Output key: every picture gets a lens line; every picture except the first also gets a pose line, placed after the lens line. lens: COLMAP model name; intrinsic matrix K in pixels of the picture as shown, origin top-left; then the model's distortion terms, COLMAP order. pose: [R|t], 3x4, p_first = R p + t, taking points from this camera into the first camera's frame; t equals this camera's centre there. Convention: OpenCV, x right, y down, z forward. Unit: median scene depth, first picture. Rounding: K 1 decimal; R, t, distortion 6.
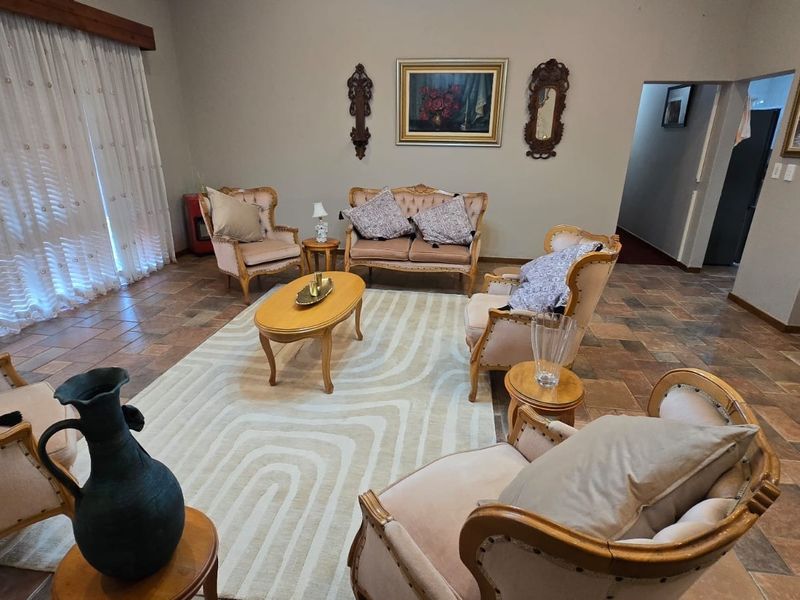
lens RADIAL K [[434.6, 0, 401.6], [0, 434.6, 294.3], [0, 0, 1]] dist [-0.001513, 0.000292]
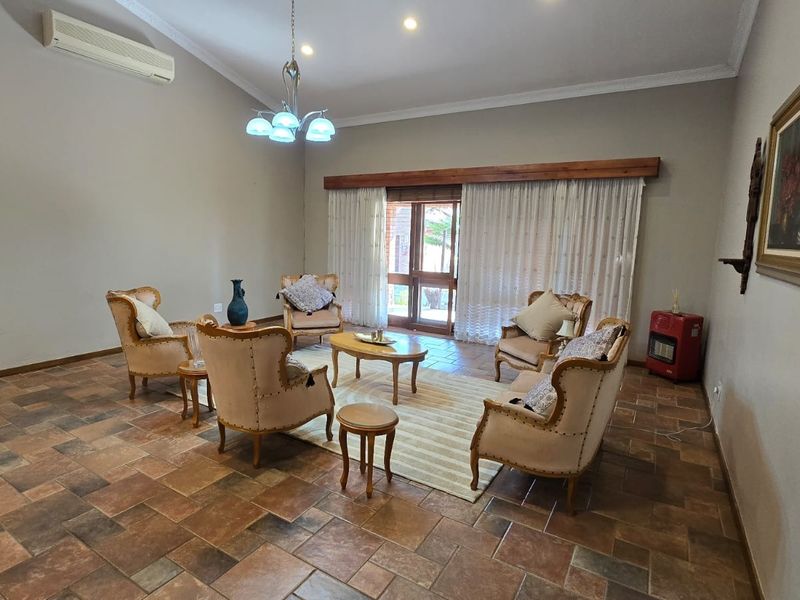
lens RADIAL K [[434.6, 0, 401.6], [0, 434.6, 294.3], [0, 0, 1]] dist [-0.001513, 0.000292]
pose [[-0.395475, 0.098246, -0.913207, 0.660217], [-0.348036, 0.904088, 0.247986, -0.324843], [0.849983, 0.415901, -0.323351, 0.884609]]
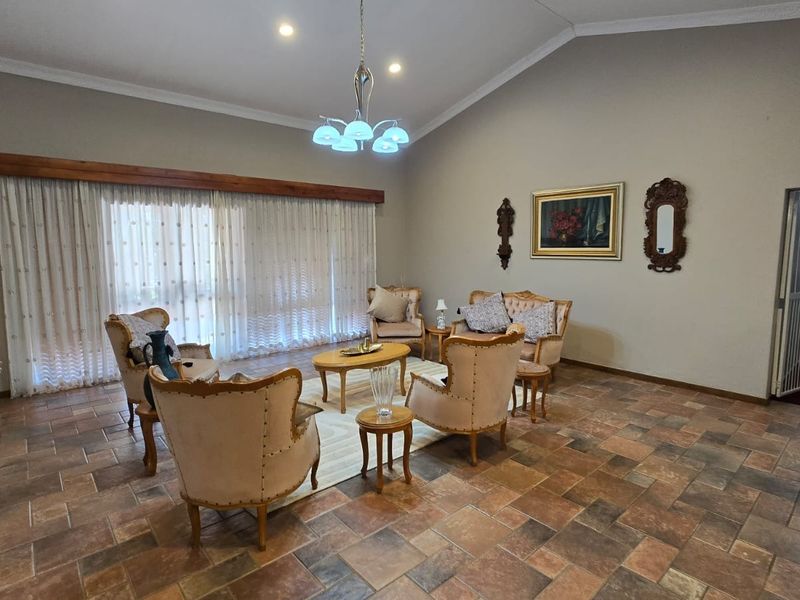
lens RADIAL K [[434.6, 0, 401.6], [0, 434.6, 294.3], [0, 0, 1]] dist [-0.001513, 0.000292]
pose [[0.752689, 0.054643, -0.656105, 0.538272], [-0.211067, 0.963978, -0.161853, 0.014352], [0.623626, 0.260307, 0.737109, -0.061528]]
